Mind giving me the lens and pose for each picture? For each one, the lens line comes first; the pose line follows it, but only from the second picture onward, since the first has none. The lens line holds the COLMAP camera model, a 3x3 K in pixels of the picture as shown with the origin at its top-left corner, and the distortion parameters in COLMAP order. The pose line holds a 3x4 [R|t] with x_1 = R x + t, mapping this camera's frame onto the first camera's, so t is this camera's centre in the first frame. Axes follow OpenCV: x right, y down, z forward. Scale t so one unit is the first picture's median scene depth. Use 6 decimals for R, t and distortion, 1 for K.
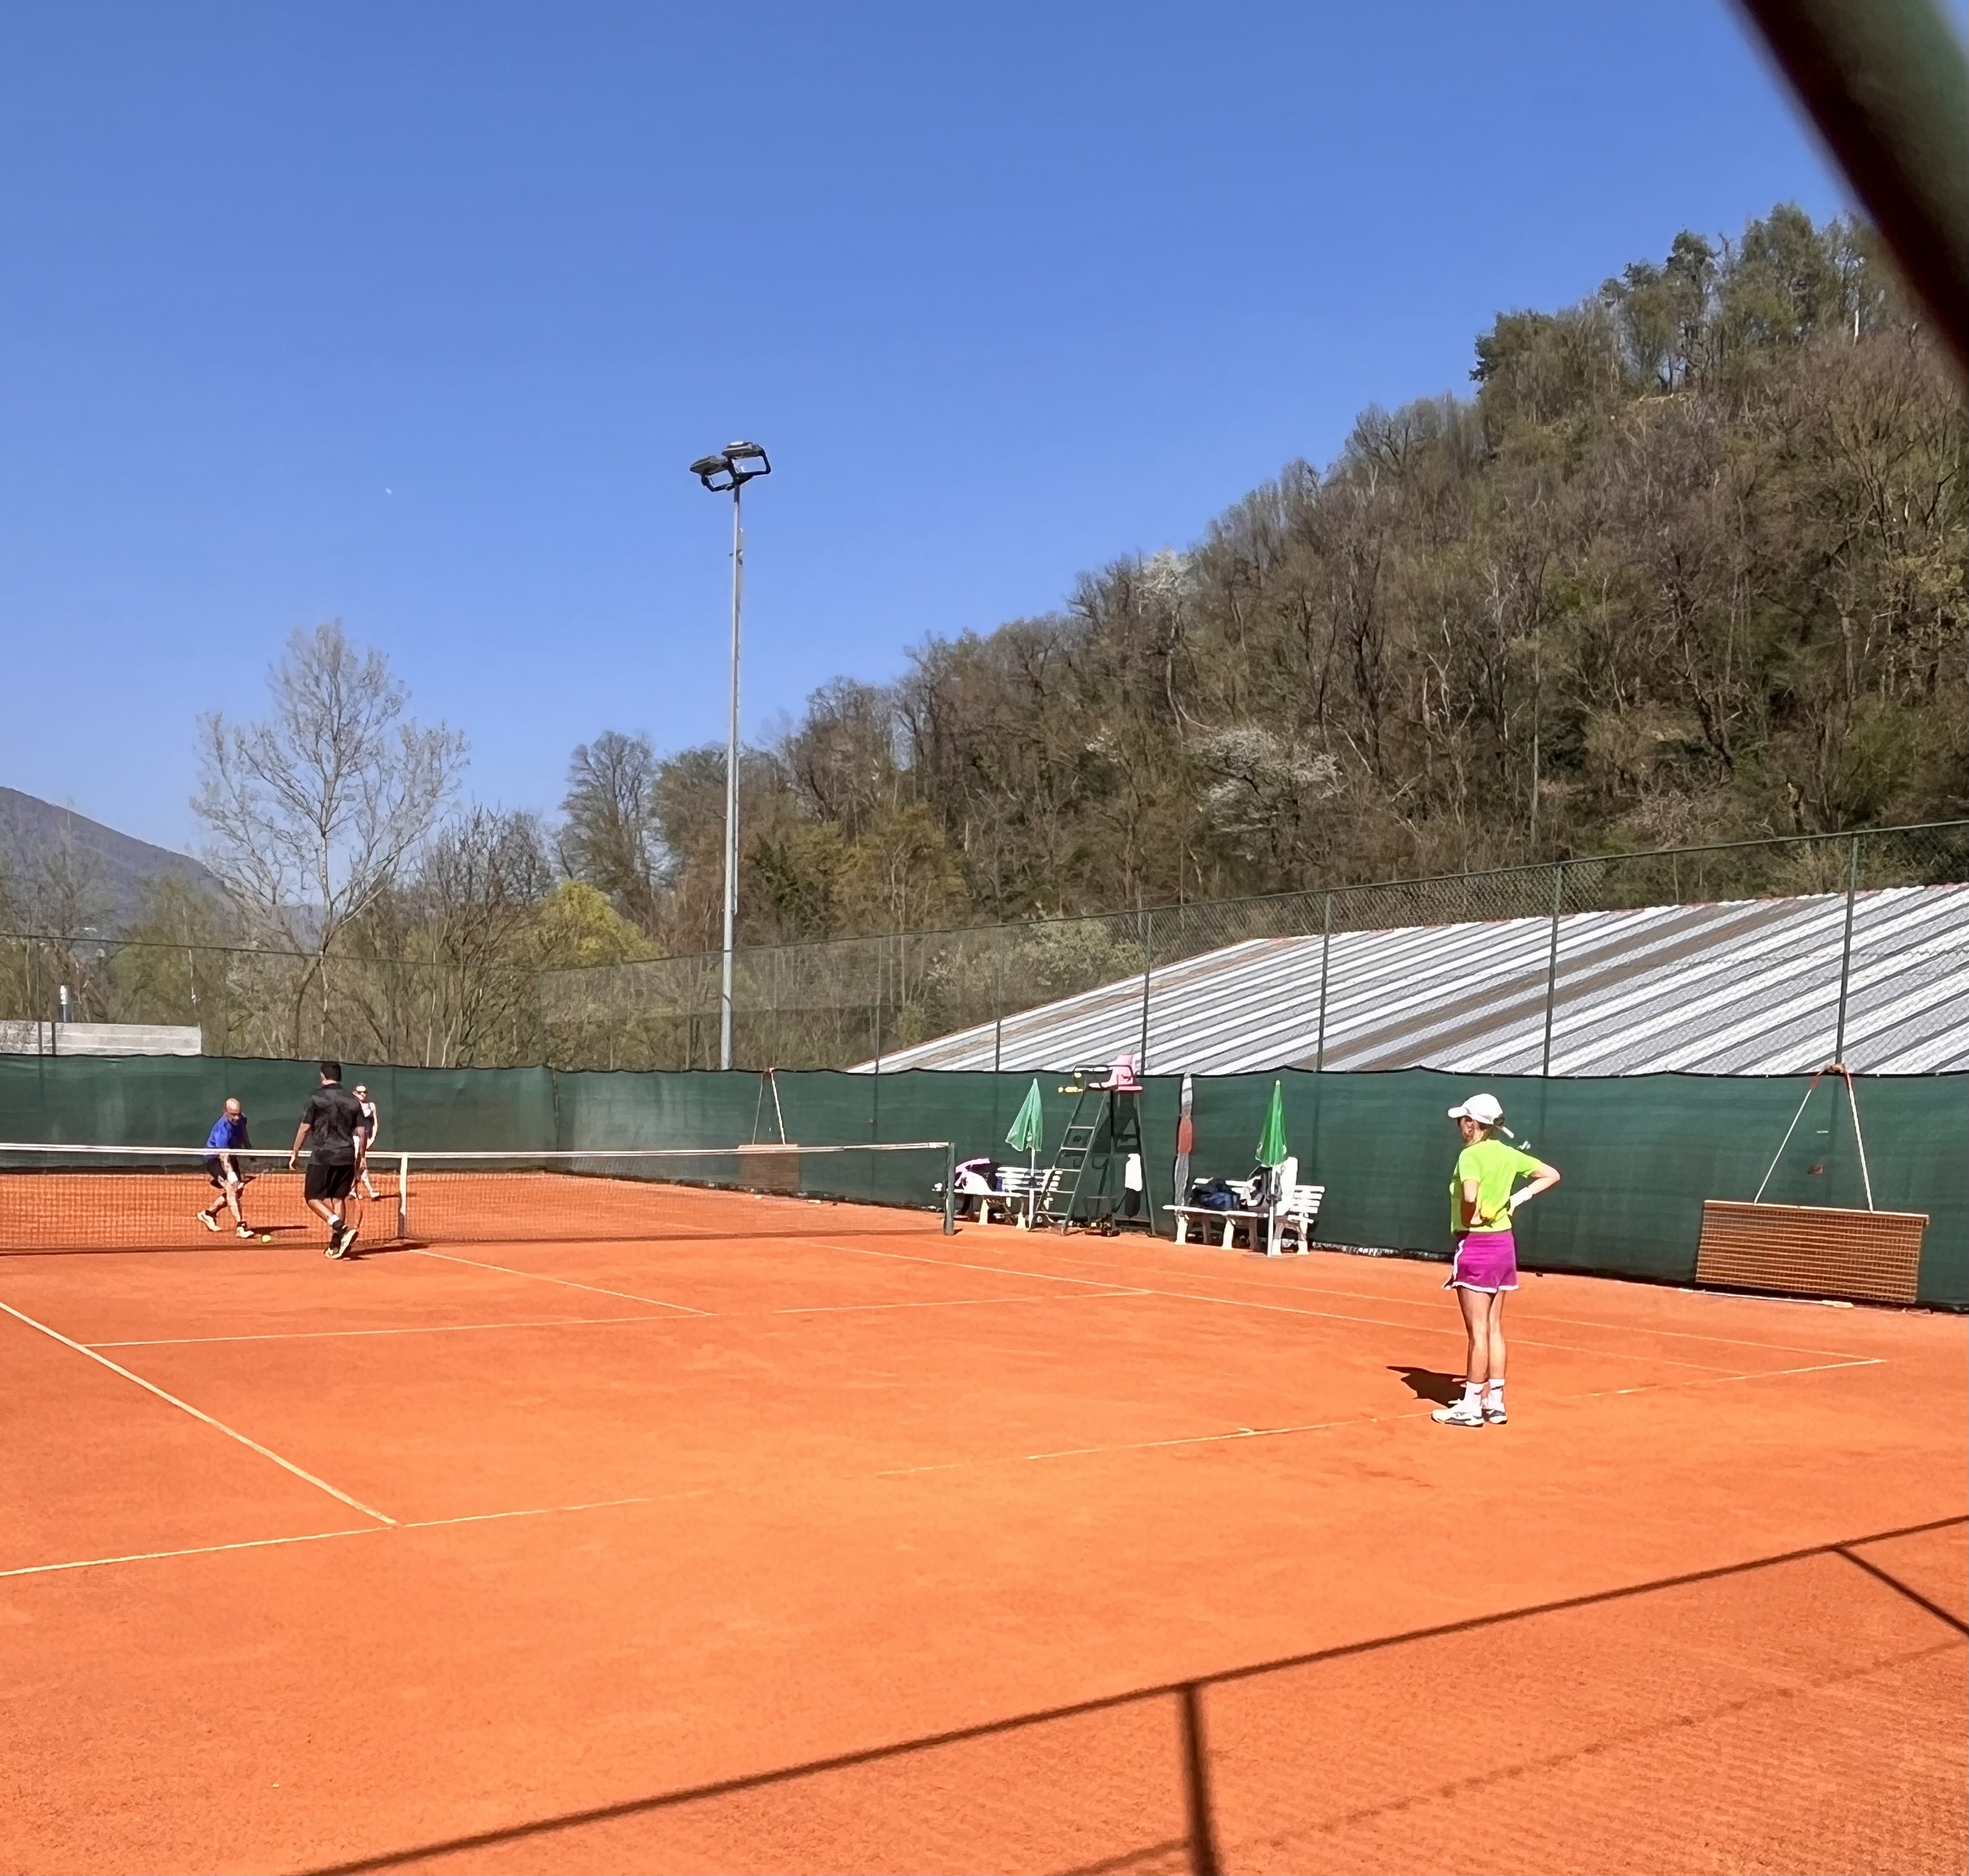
lens RADIAL K [[1901.7, 0, 994.5], [0, 1901.7, 1312.6], [0, 0, 1]] dist [0.007400, -0.011081]
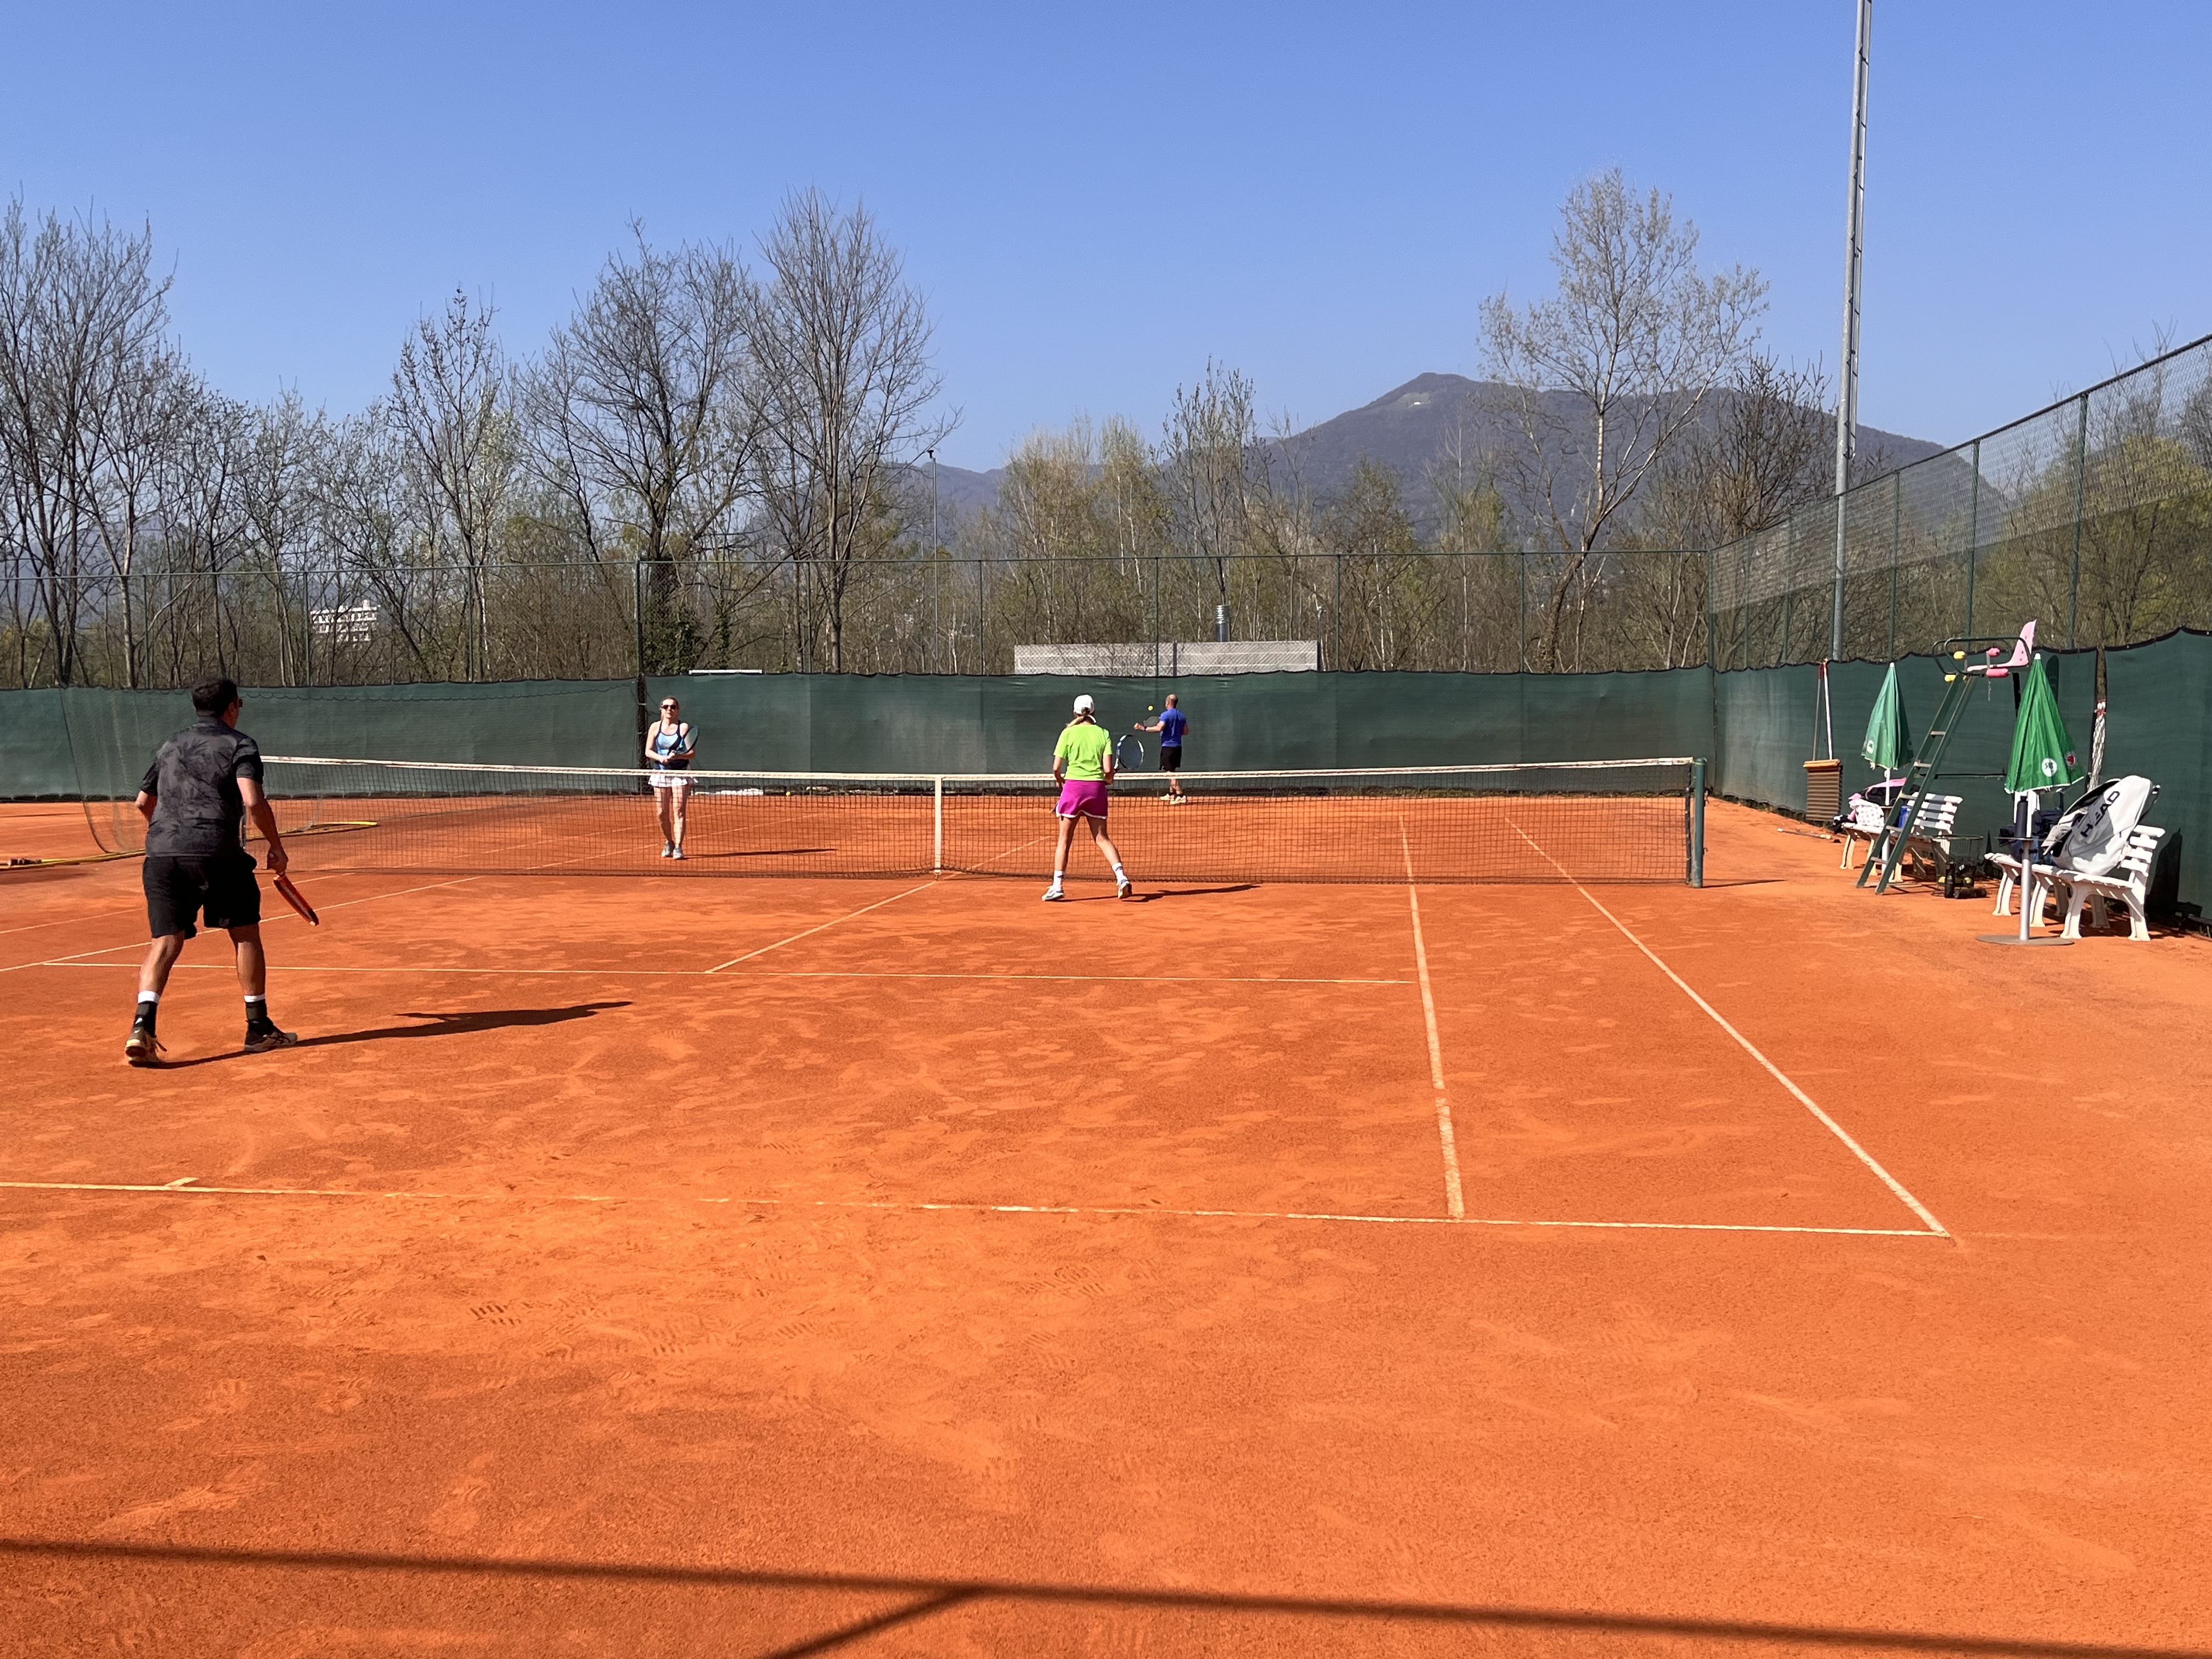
lens RADIAL K [[2127.8, 0, 1115.8], [0, 2127.8, 852.8], [0, 0, 1]] dist [0.085864, -0.150617]
pose [[0.728521, 0.022199, -0.684664, 0.068365], [-0.053299, 0.998282, -0.024345, -0.004371], [0.682947, 0.054228, 0.728452, 0.051359]]
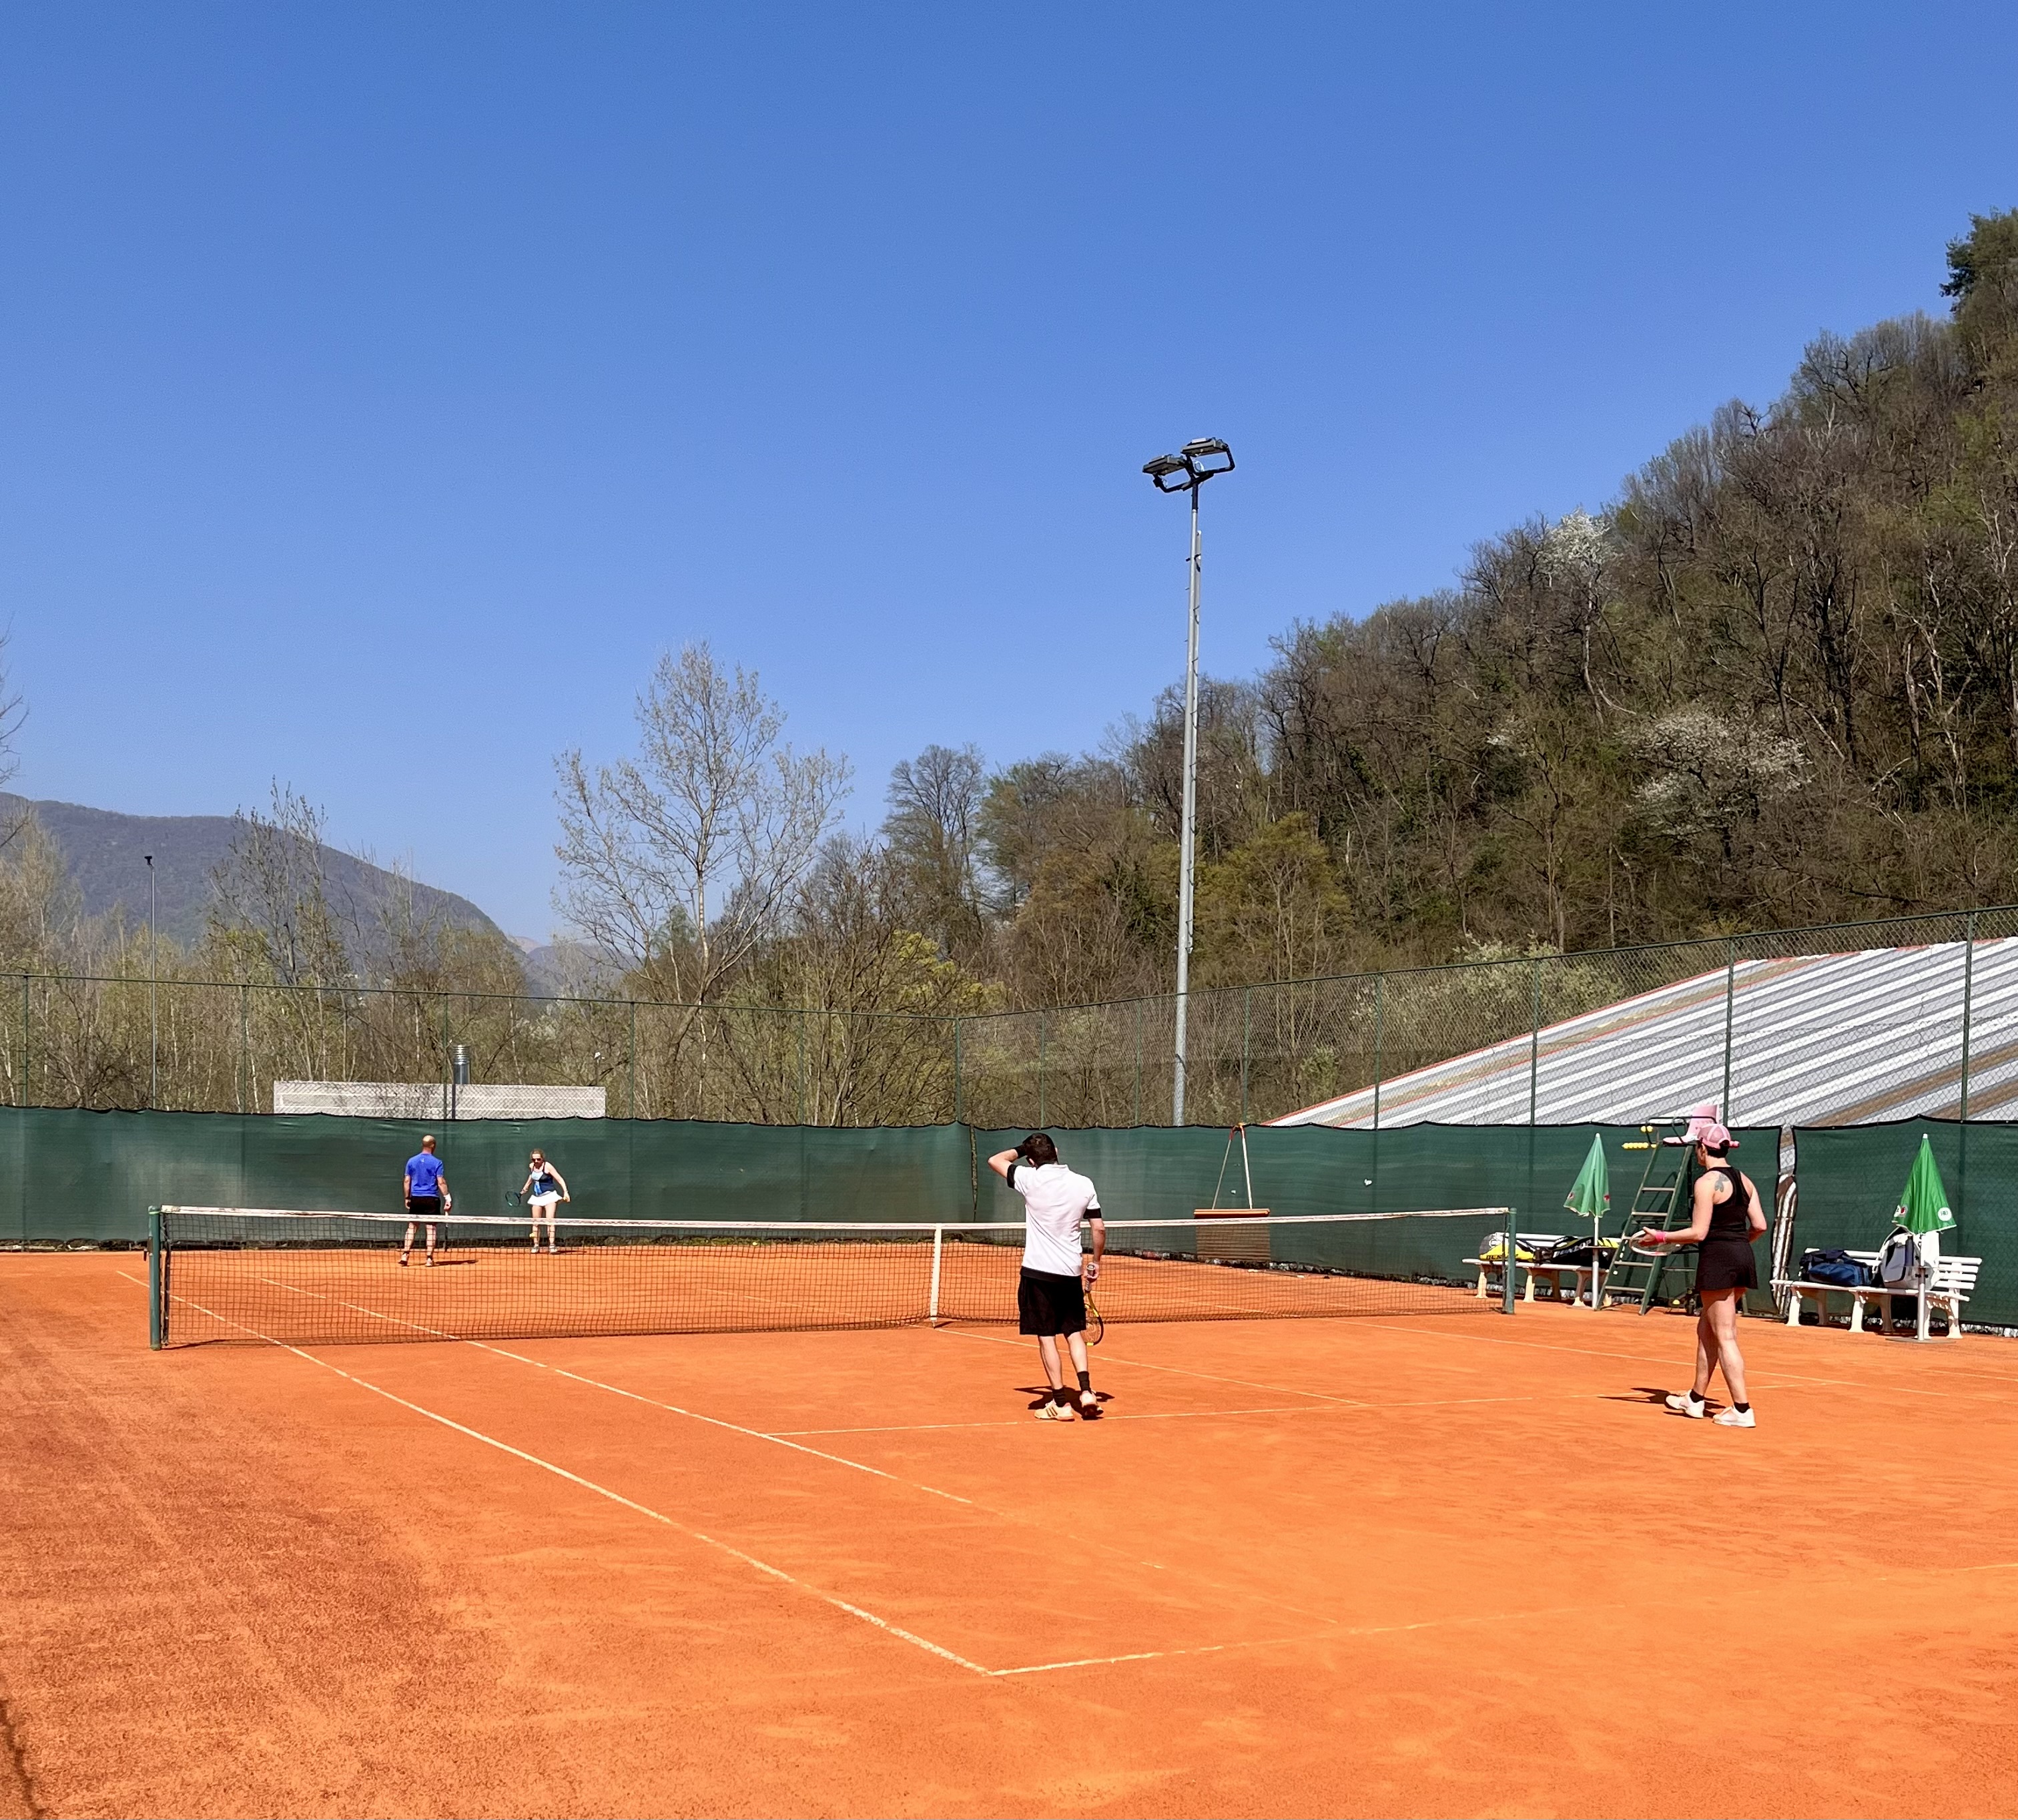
lens RADIAL K [[2232.2, 0, 1019.6], [0, 2232.2, 1184.9], [0, 0, 1]] dist [0.026035, -0.000830]
pose [[0.988604, -0.009150, -0.150261, -0.017064], [-0.005445, 0.995324, -0.096435, -0.000019], [0.150441, 0.096154, 0.983932, -0.007761]]
